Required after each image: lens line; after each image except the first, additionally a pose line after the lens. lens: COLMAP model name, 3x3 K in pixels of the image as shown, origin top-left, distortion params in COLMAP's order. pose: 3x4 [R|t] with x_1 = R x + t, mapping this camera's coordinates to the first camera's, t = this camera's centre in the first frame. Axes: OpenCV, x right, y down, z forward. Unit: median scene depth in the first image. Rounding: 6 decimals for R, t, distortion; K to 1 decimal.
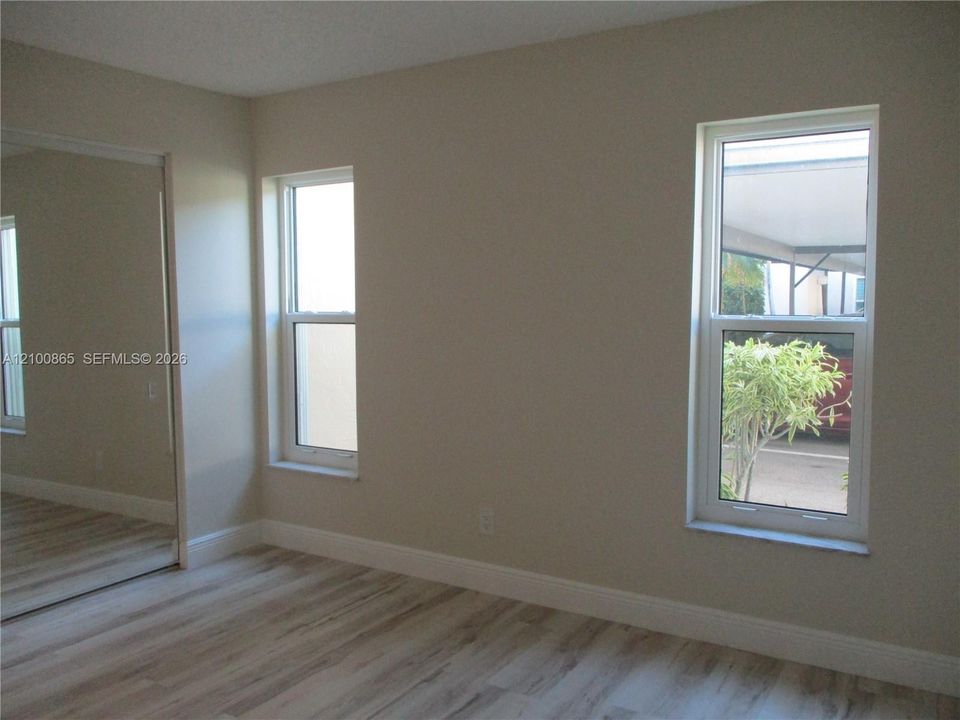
lens RADIAL K [[802.7, 0, 485.6], [0, 802.7, 360.1], [0, 0, 1]] dist [-0.016428, -0.002745]
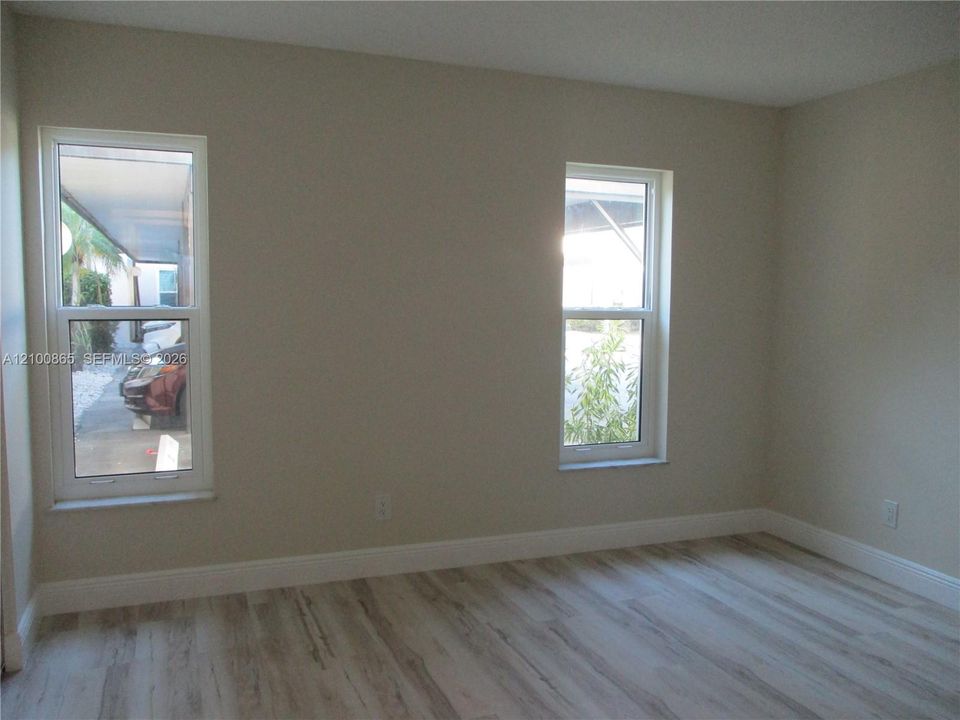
lens RADIAL K [[802.7, 0, 485.6], [0, 802.7, 360.1], [0, 0, 1]] dist [-0.016428, -0.002745]
pose [[0.601509, -0.056651, 0.796855, -0.809887], [0.046858, 0.998267, 0.035600, -0.022609], [-0.797490, 0.015925, 0.603121, 0.288381]]
